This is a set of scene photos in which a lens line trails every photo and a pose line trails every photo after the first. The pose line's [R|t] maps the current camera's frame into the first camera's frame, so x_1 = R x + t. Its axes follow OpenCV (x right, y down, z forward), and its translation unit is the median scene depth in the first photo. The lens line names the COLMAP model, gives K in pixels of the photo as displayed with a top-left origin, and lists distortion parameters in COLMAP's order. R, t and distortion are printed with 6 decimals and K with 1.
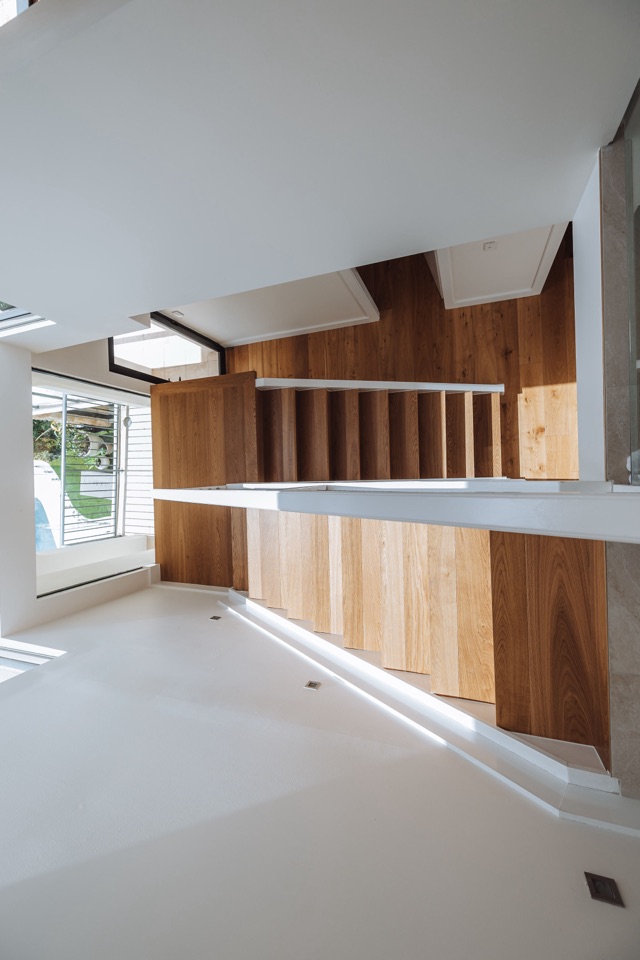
lens RADIAL K [[401.7, 0, 314.2], [0, 401.7, 480.4], [0, 0, 1]] dist [0.001147, 0.000394]
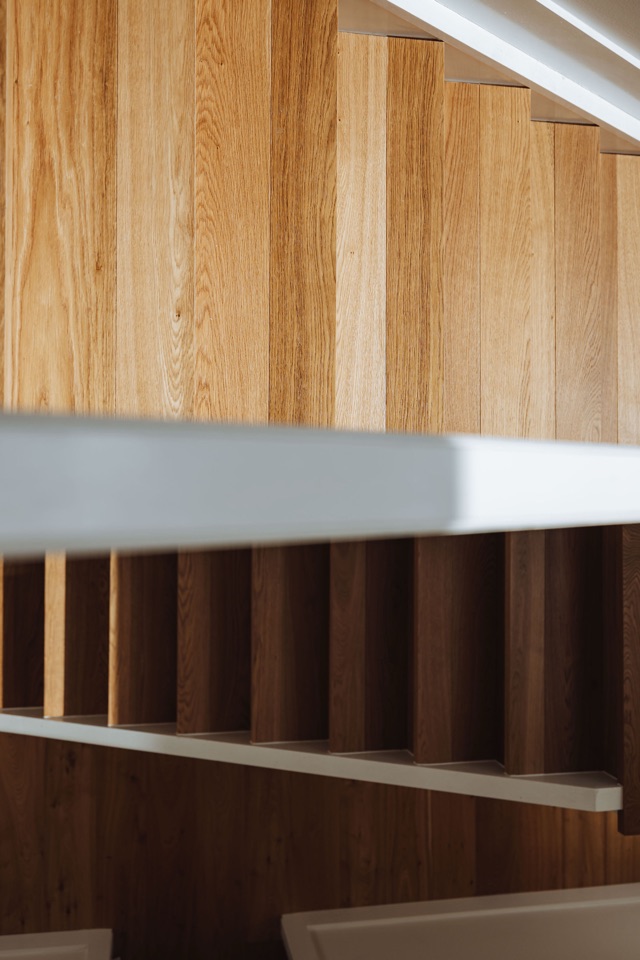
lens RADIAL K [[932.3, 0, 306.9], [0, 932.3, 479.1], [0, 0, 1]] dist [0.011051, -0.001572]
pose [[-0.979905, -0.024780, 0.197921, -0.042836], [0.026005, -0.999655, 0.003591, 0.020055], [0.197764, 0.008665, 0.980211, 0.214458]]
